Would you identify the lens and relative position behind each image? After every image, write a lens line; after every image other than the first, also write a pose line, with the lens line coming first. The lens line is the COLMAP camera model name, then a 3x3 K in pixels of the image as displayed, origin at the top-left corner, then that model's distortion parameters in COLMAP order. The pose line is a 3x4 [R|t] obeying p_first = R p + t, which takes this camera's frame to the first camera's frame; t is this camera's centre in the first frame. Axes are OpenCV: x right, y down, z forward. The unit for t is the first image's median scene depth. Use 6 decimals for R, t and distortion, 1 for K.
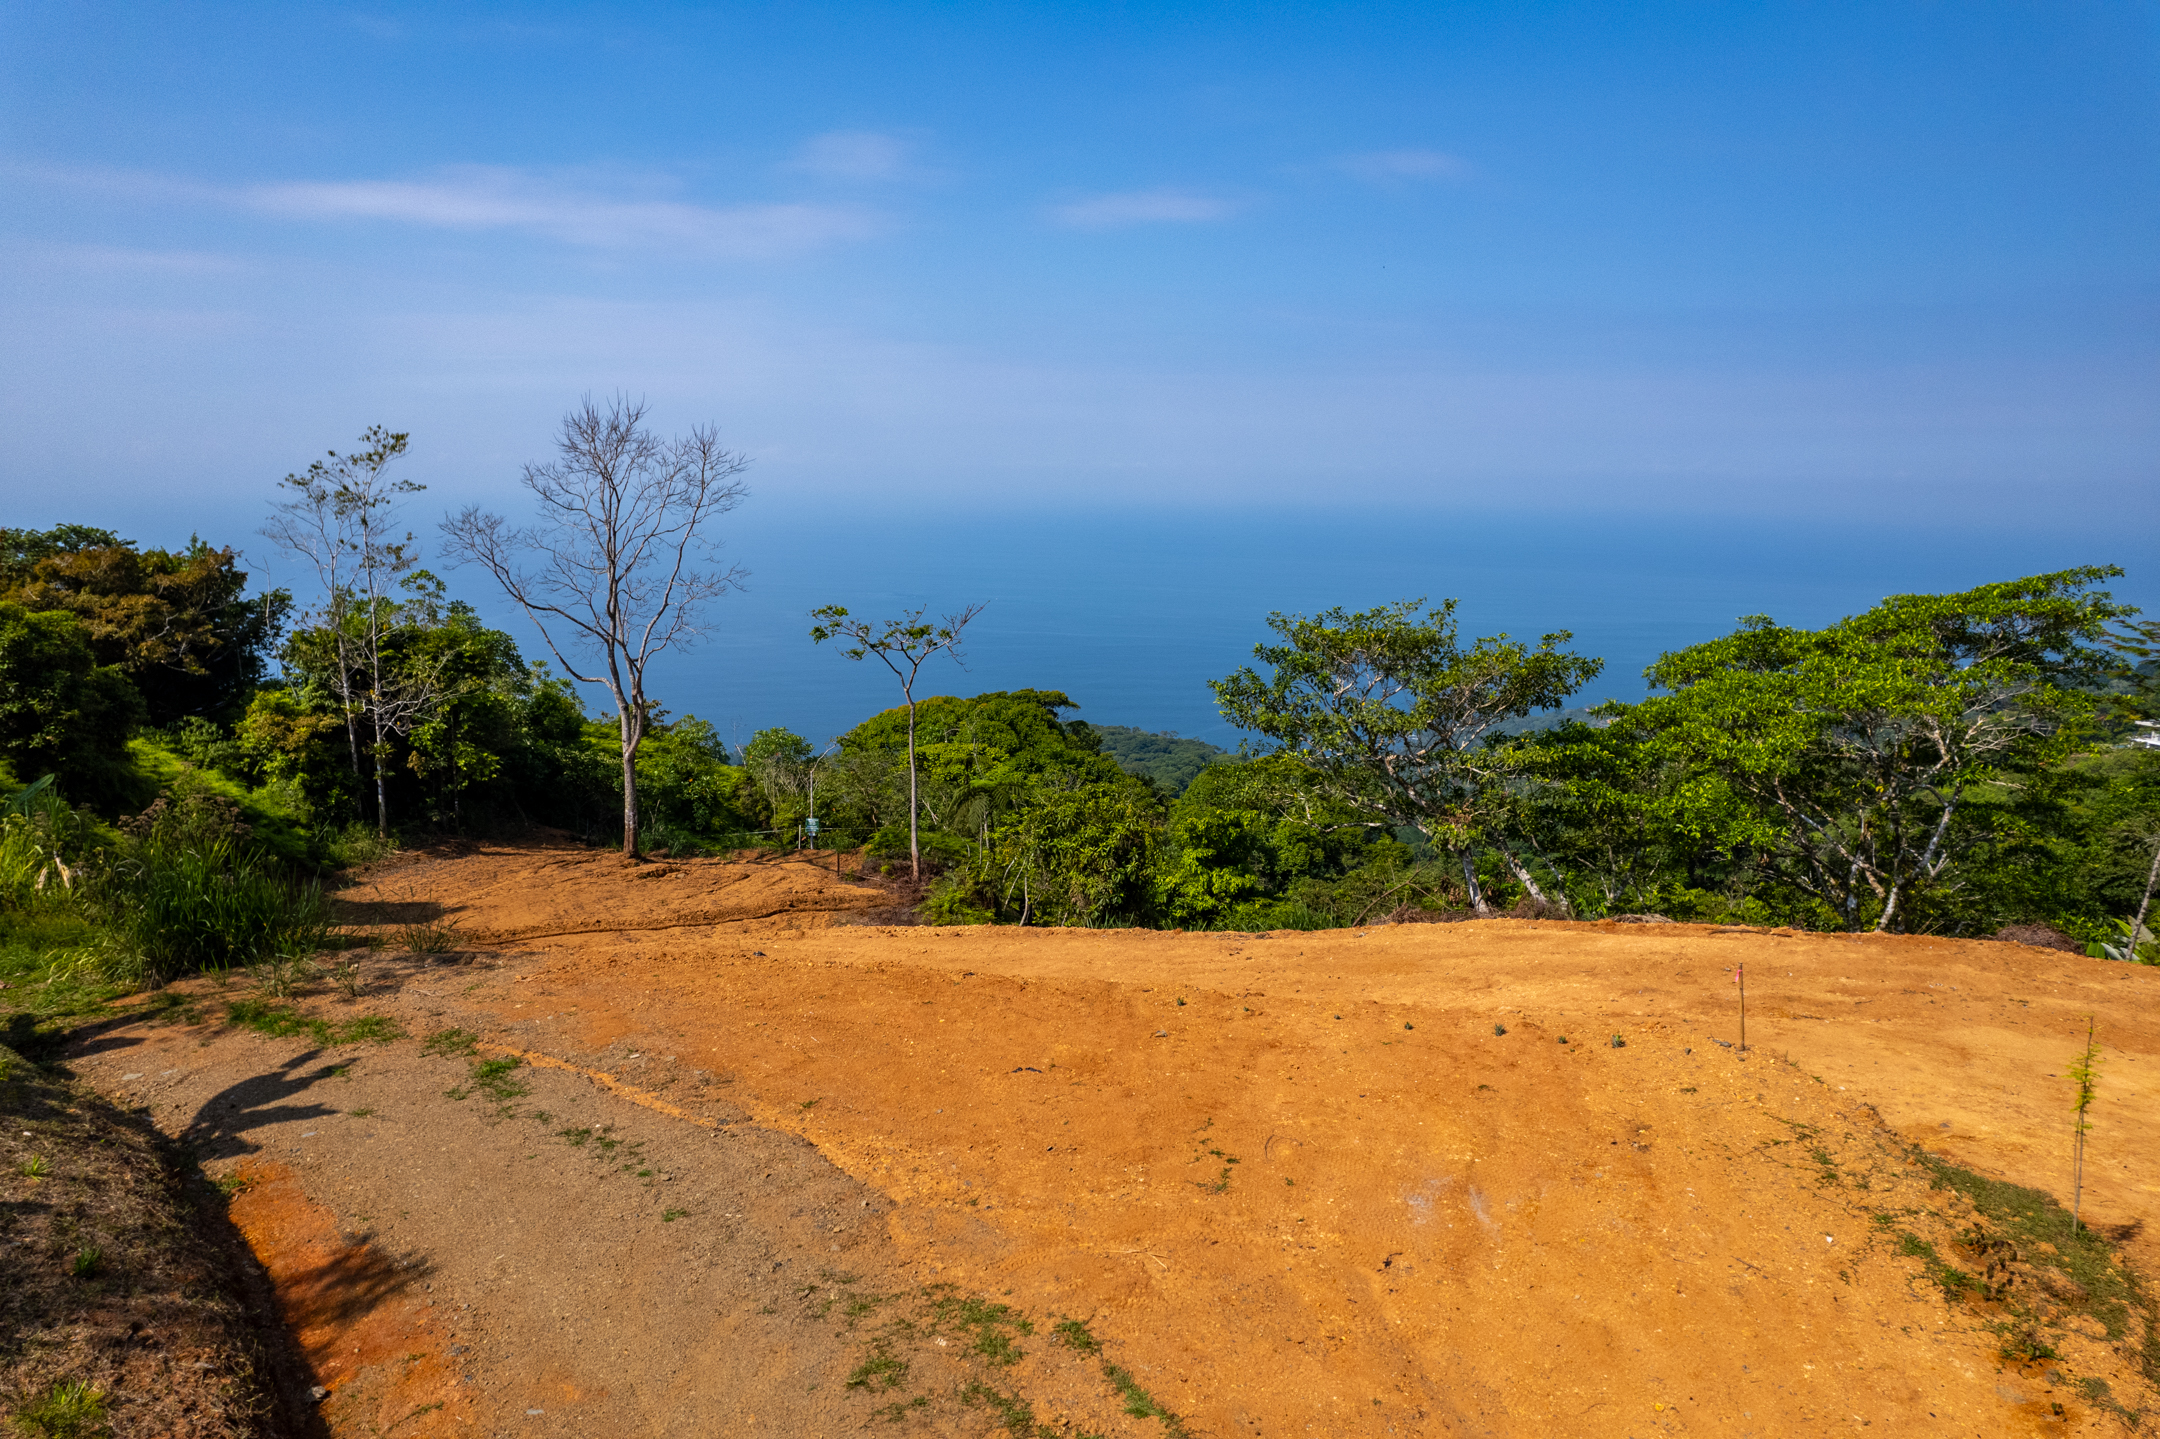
lens RADIAL K [[1381.1, 0, 1076.9], [0, 1381.1, 726.1], [0, 0, 1]] dist [-0.070202, 0.060748]
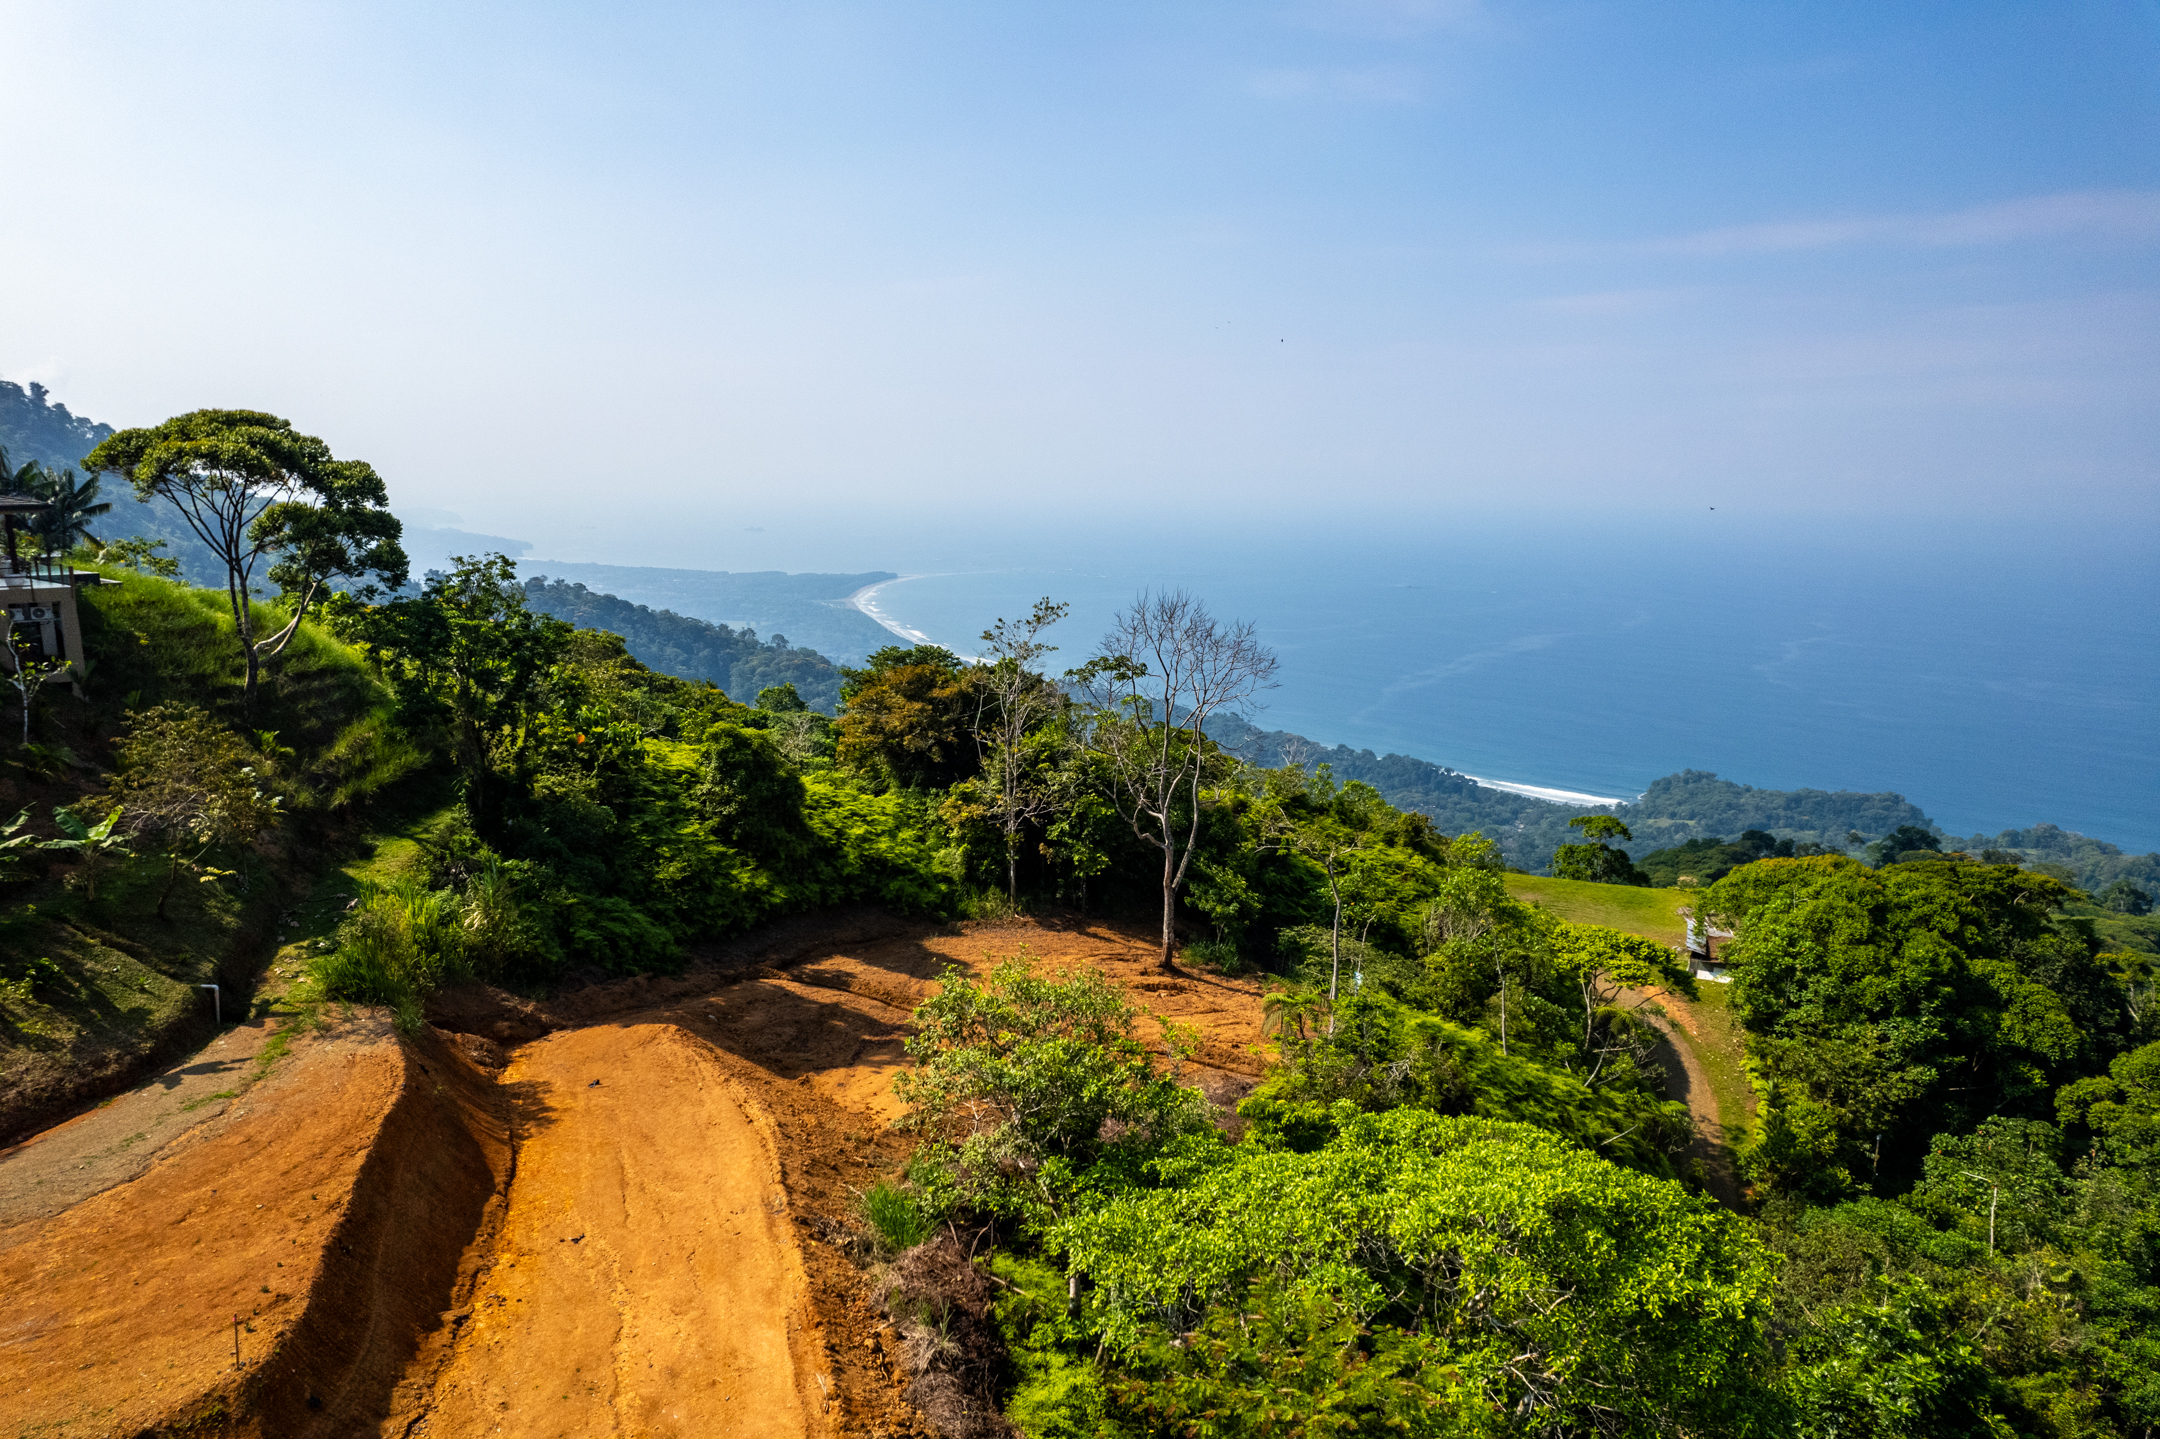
lens RADIAL K [[1381.1, 0, 1077.7], [0, 1381.1, 721.9], [0, 0, 1]] dist [-0.070202, 0.060748]
pose [[0.612967, 0.155590, -0.774638, 0.543347], [-0.145744, 0.985861, 0.082689, -0.210395], [0.776550, 0.062213, 0.626976, 0.186063]]
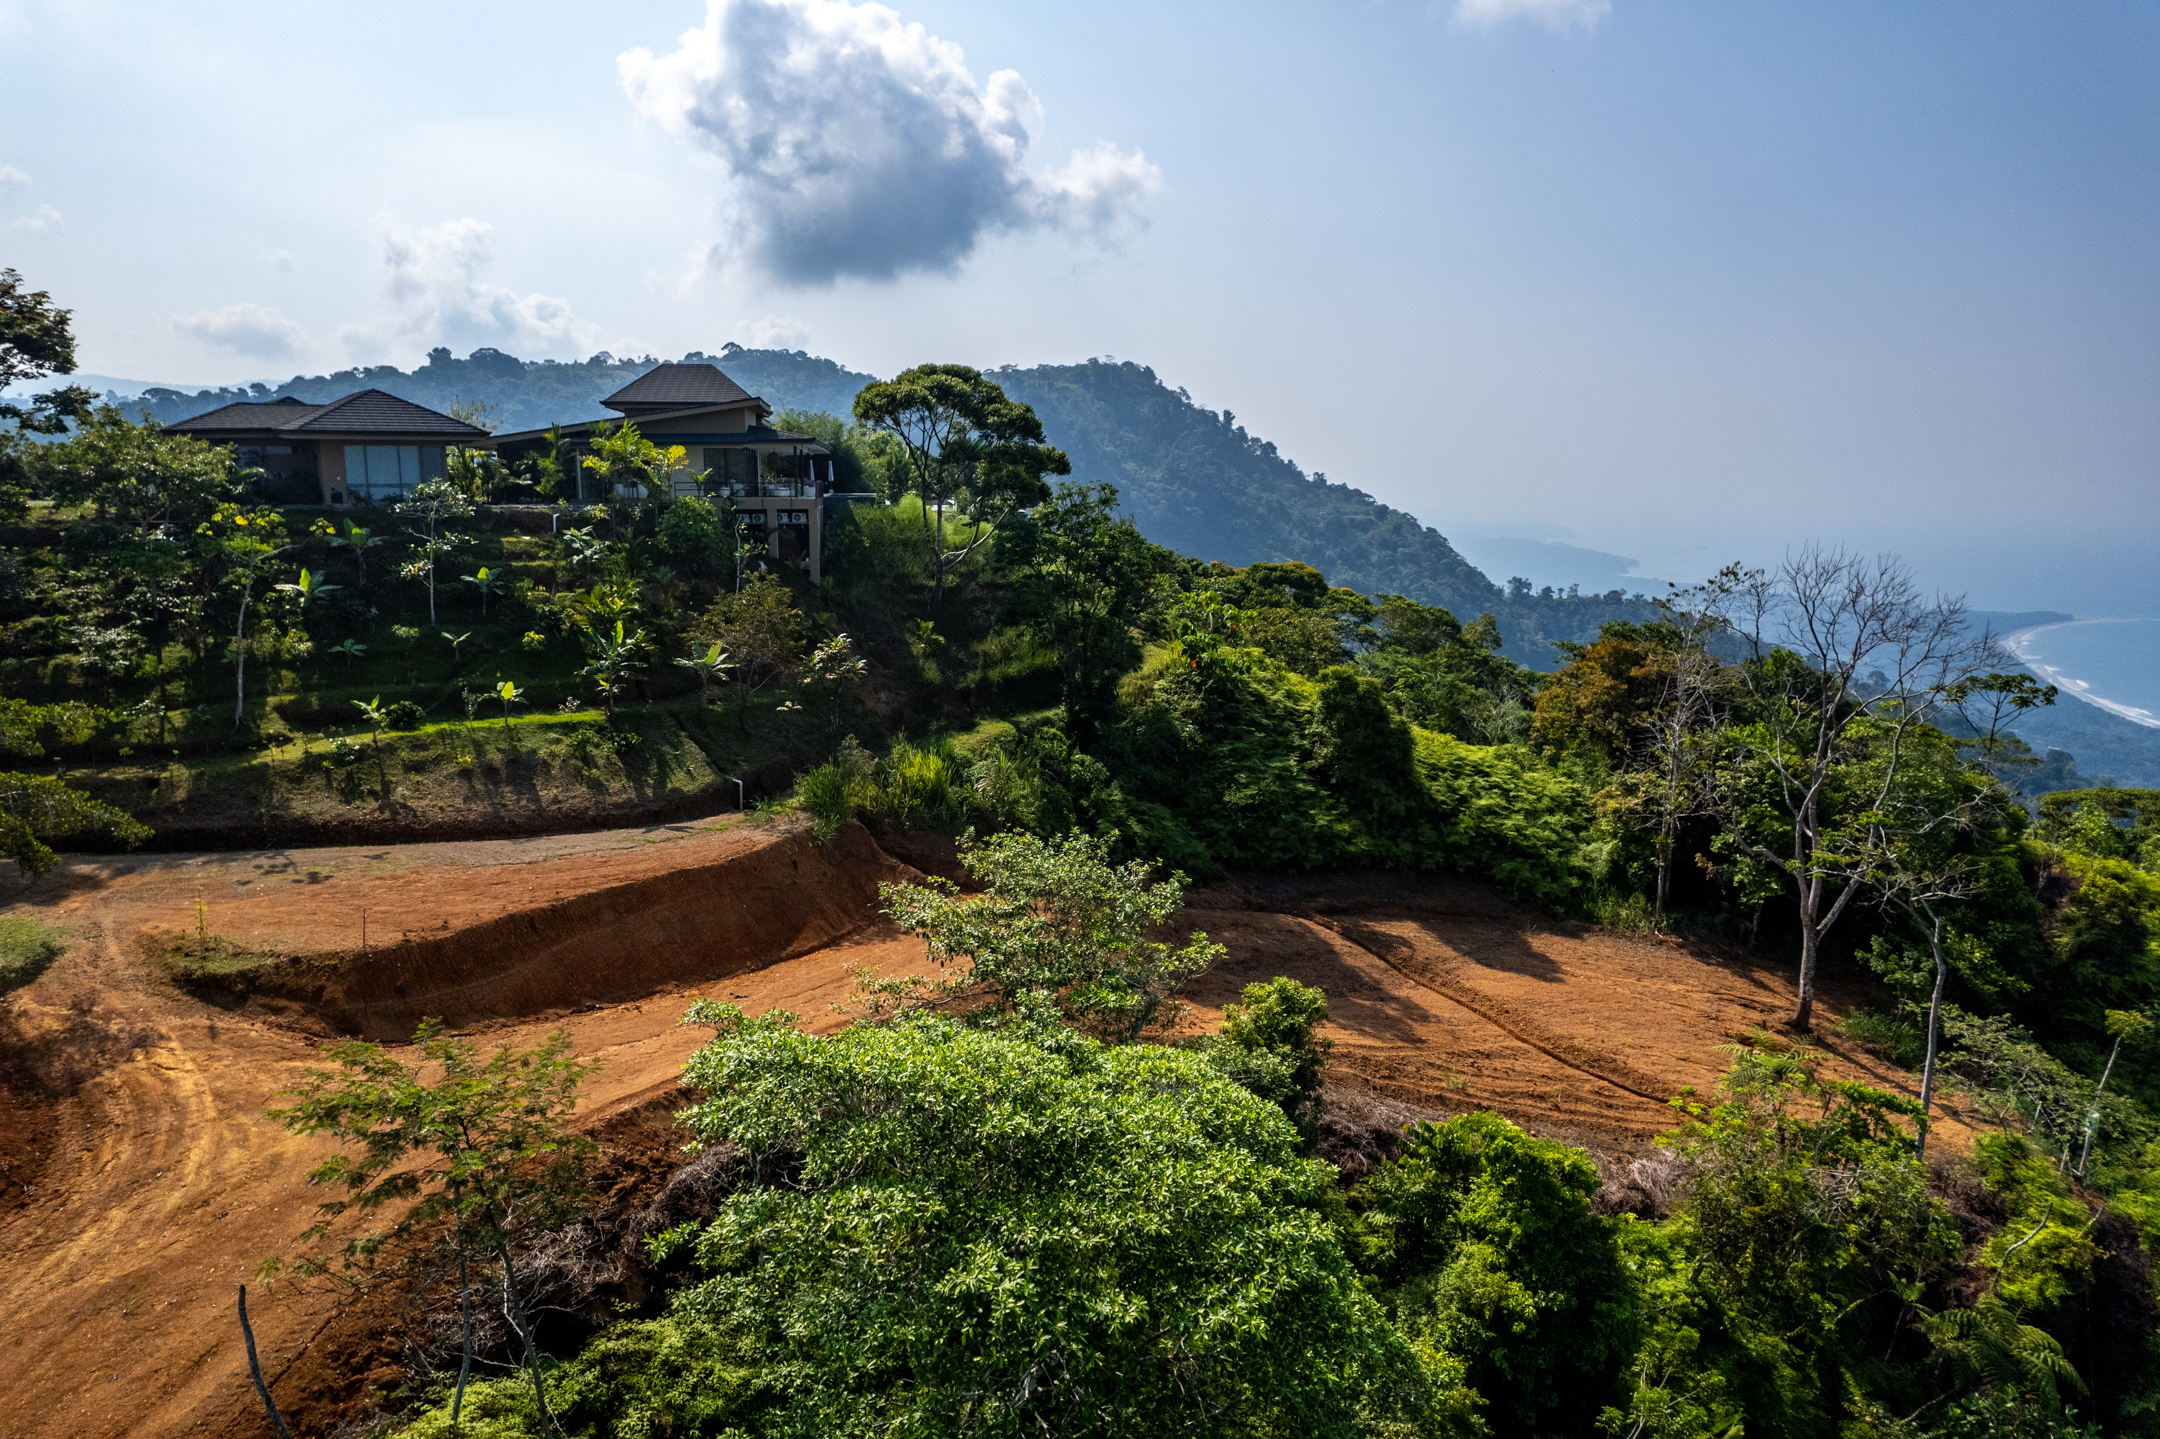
lens RADIAL K [[1381.1, 0, 1084.0], [0, 1381.1, 728.5], [0, 0, 1]] dist [-0.070202, 0.060748]
pose [[-0.110925, 0.182511, -0.976927, 0.629036], [-0.169110, 0.965191, 0.199520, -0.214536], [0.979335, 0.187340, -0.076200, 0.573724]]
